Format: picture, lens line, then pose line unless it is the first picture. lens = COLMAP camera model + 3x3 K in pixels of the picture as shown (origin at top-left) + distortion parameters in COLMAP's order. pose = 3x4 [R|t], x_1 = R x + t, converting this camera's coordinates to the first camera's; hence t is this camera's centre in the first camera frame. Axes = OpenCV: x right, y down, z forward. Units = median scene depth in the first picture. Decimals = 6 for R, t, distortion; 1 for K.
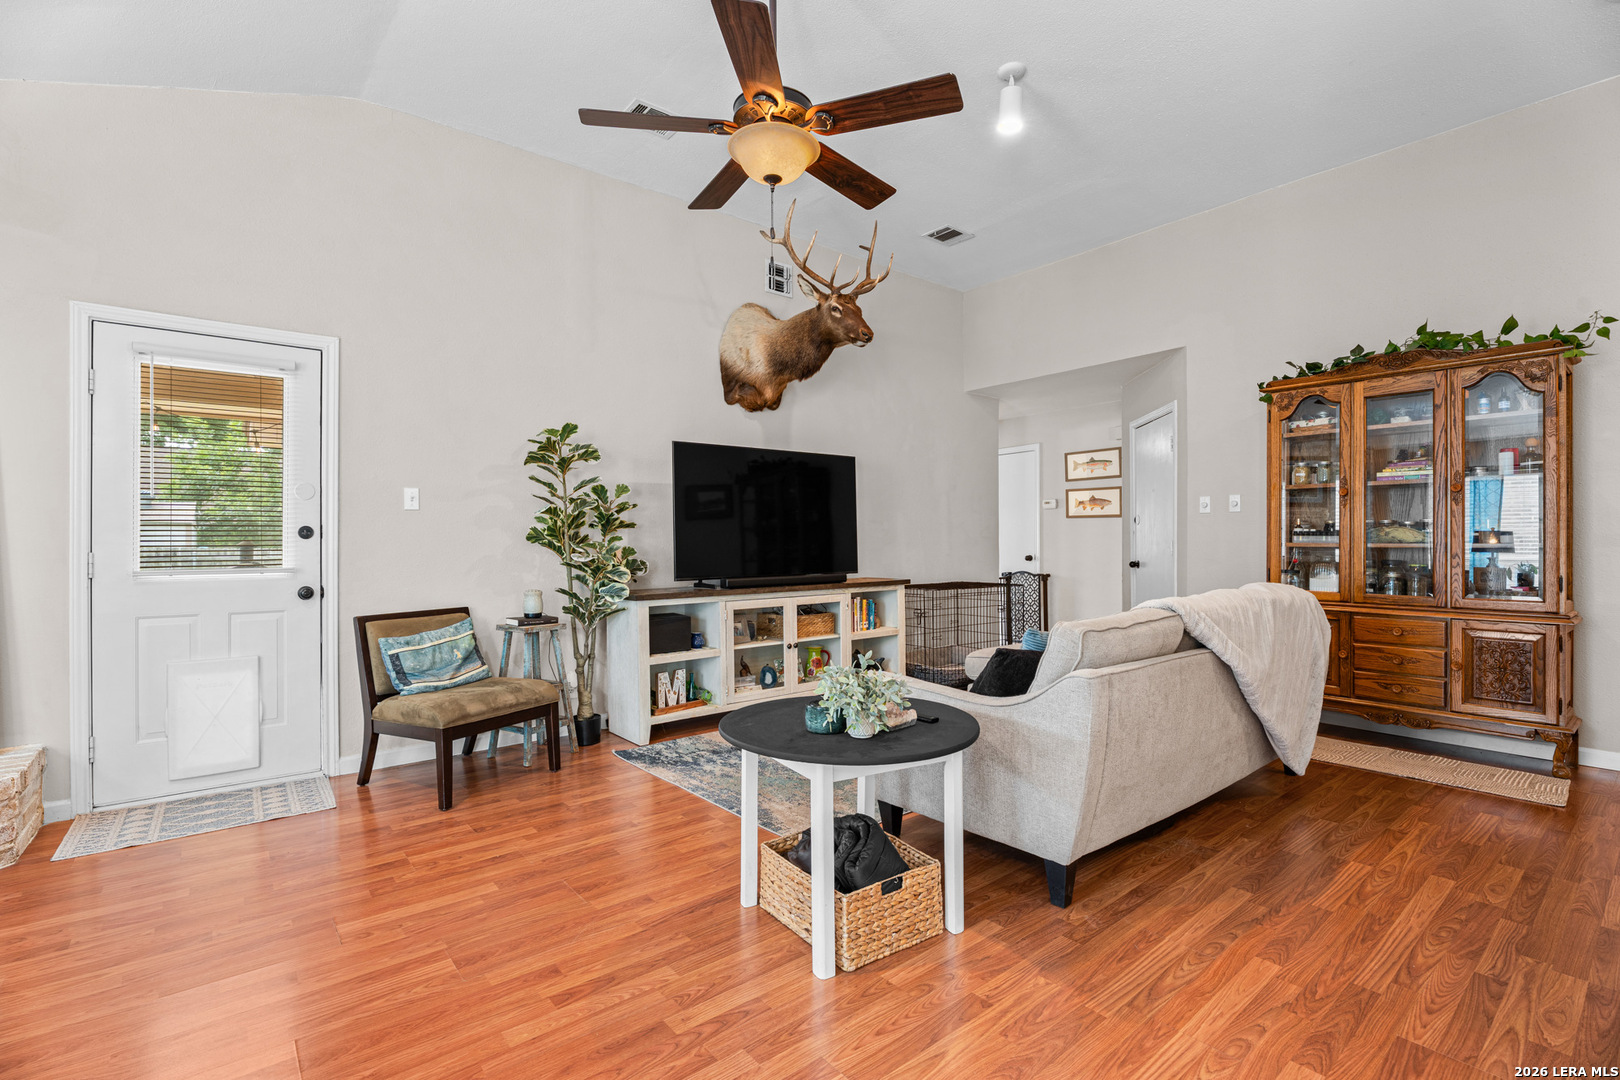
lens RADIAL K [[738.1, 0, 810.0], [0, 738.1, 540.0], [0, 0, 1]] dist [-0.013856, -0.000170]
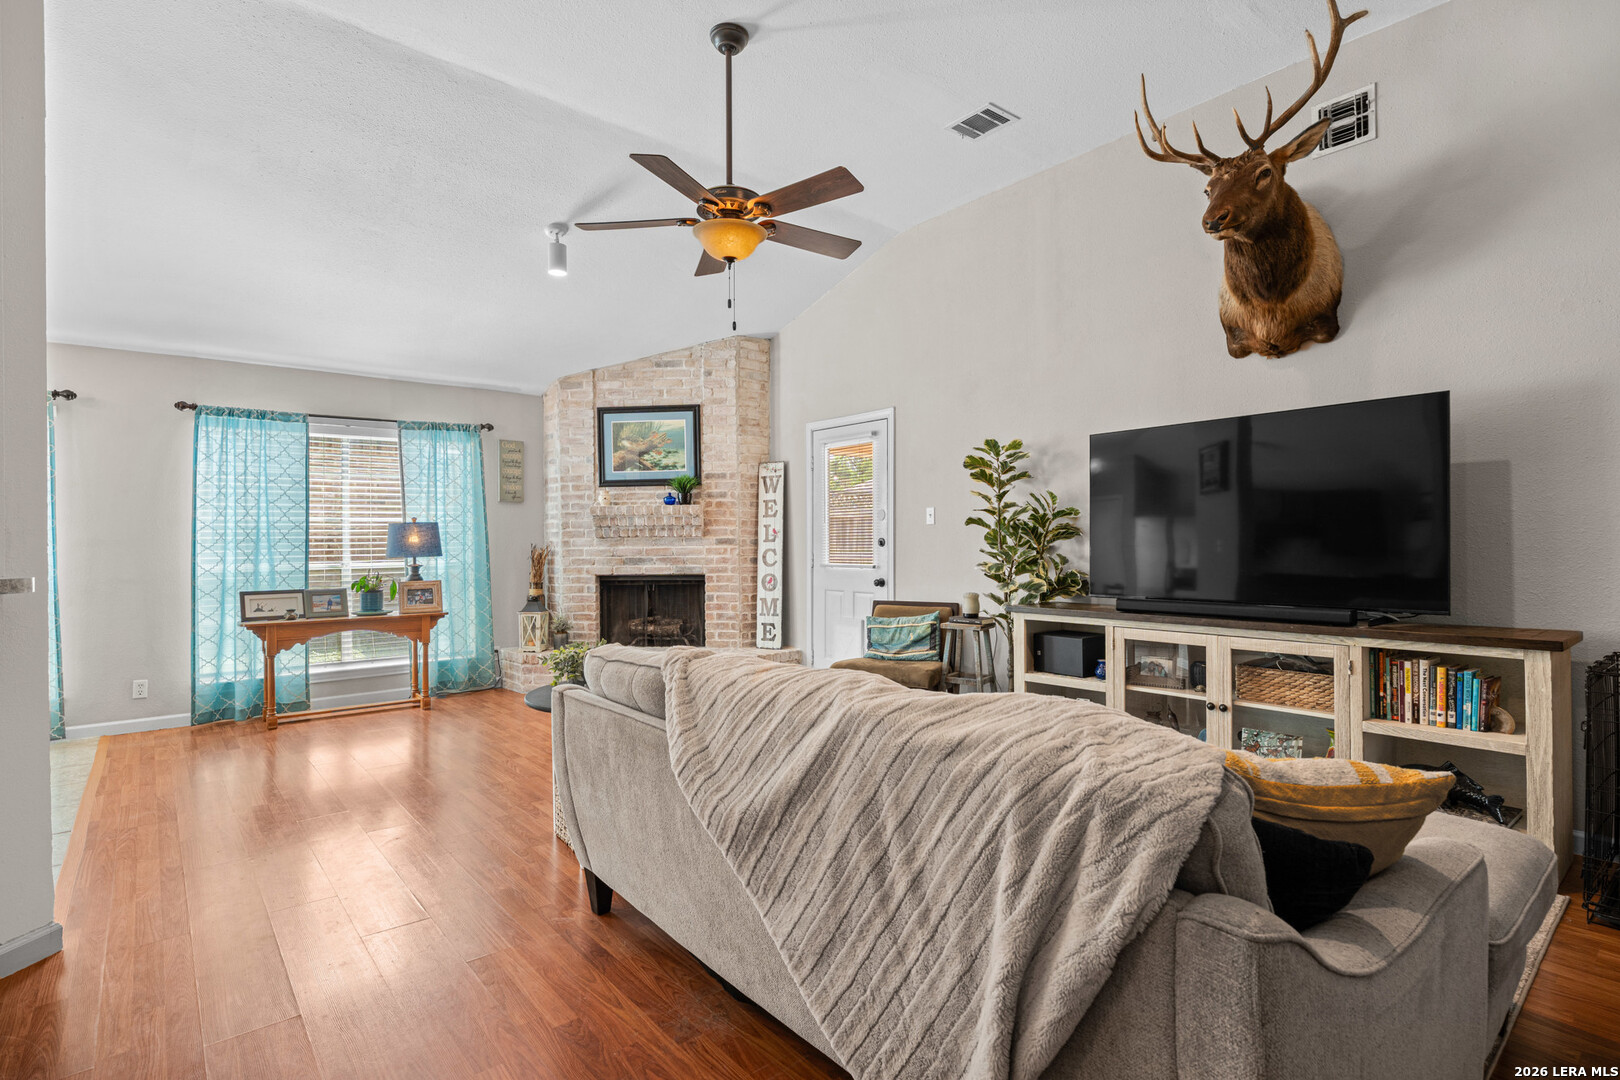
lens RADIAL K [[802.9, 0, 795.3], [0, 802.9, 538.1], [0, 0, 1]] dist [-0.000640, 0.000801]
pose [[-0.007163, 0.000246, -0.999974, 1.000763], [0.009265, 0.999957, 0.000179, -0.021310], [0.999931, -0.009263, -0.007165, 0.871601]]
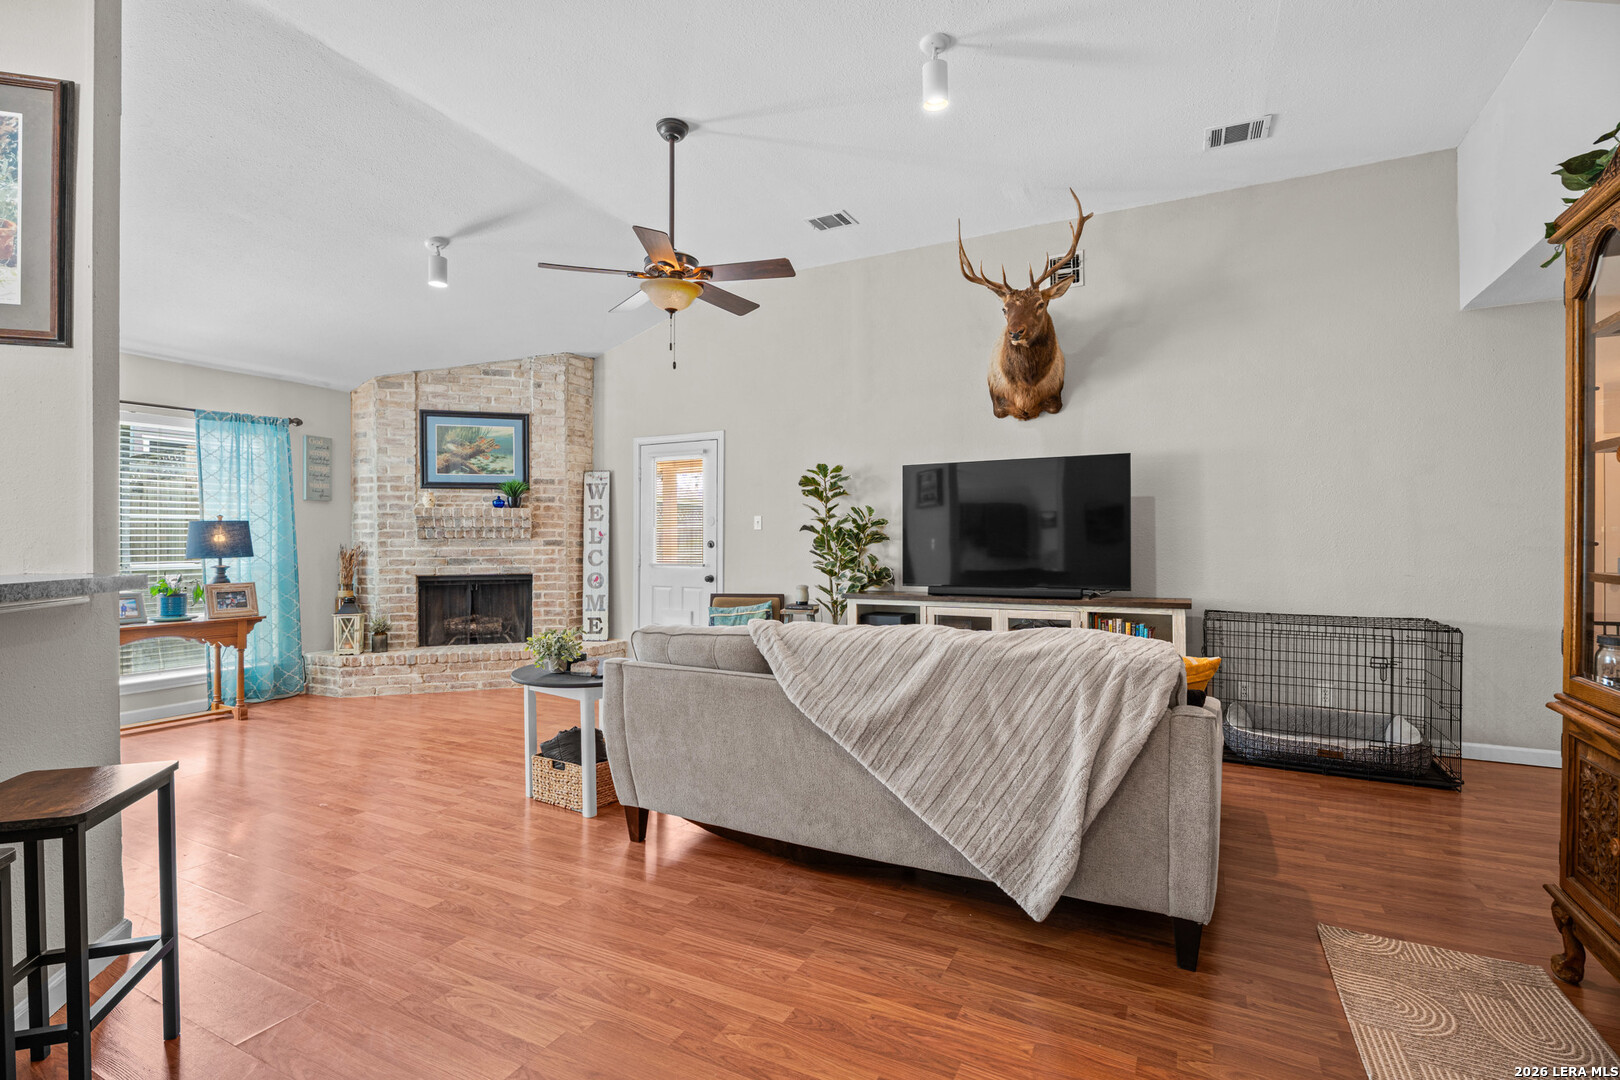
lens RADIAL K [[769.5, 0, 803.2], [0, 769.5, 538.9], [0, 0, 1]] dist [-0.018391, 0.017864]
pose [[0.390882, -0.001369, -0.920440, 1.152312], [0.001513, 0.999998, -0.000844, -0.022451], [0.920440, -0.001062, 0.390884, 0.501143]]
